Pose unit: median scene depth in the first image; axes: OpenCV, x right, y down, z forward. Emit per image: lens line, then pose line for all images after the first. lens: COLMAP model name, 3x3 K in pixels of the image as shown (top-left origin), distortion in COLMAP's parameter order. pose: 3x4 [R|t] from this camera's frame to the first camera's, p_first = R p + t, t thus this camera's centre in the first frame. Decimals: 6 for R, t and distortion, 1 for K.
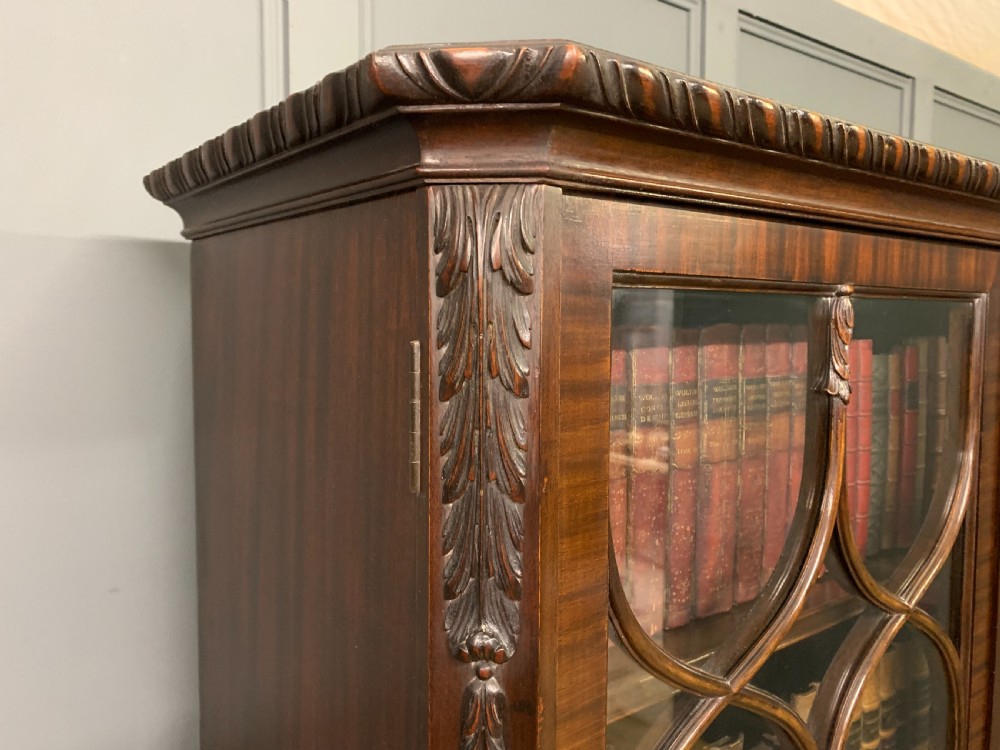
lens RADIAL K [[797.7, 0, 500.0], [0, 797.7, 375.0], [0, 0, 1]] dist [0.043636, -0.044770]
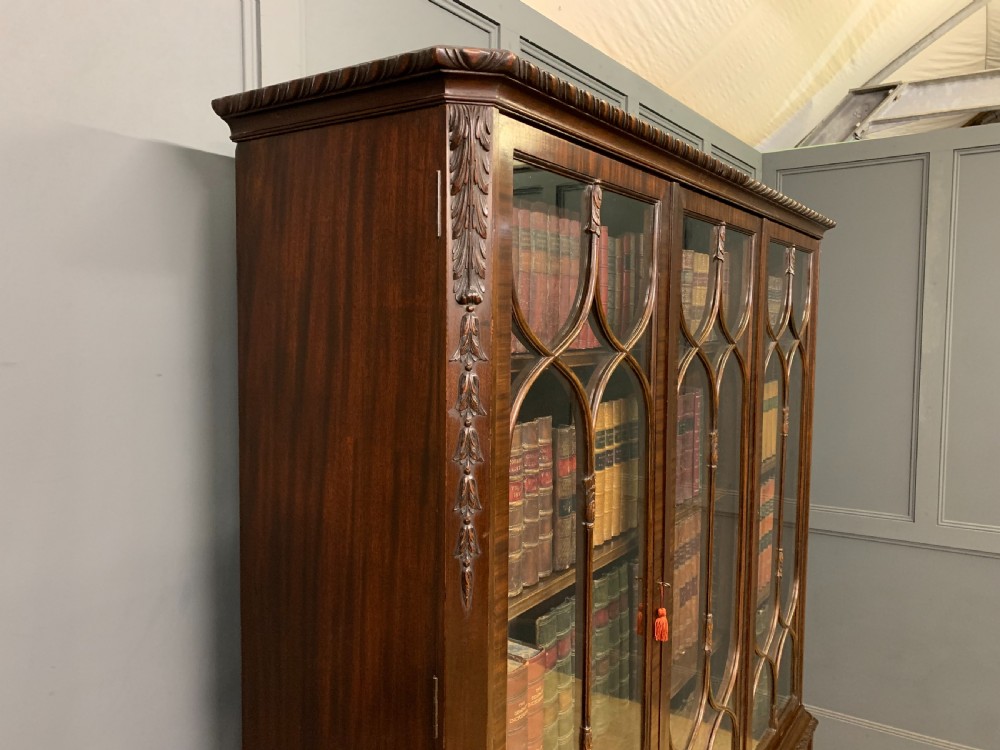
lens RADIAL K [[775.1, 0, 501.5], [0, 775.1, 370.4], [0, 0, 1]] dist [0.073729, -0.099144]
pose [[0.951875, -0.015245, 0.306109, -0.496150], [0.015074, 0.999882, 0.002925, 0.421424], [-0.306117, 0.001830, 0.951992, -0.969000]]
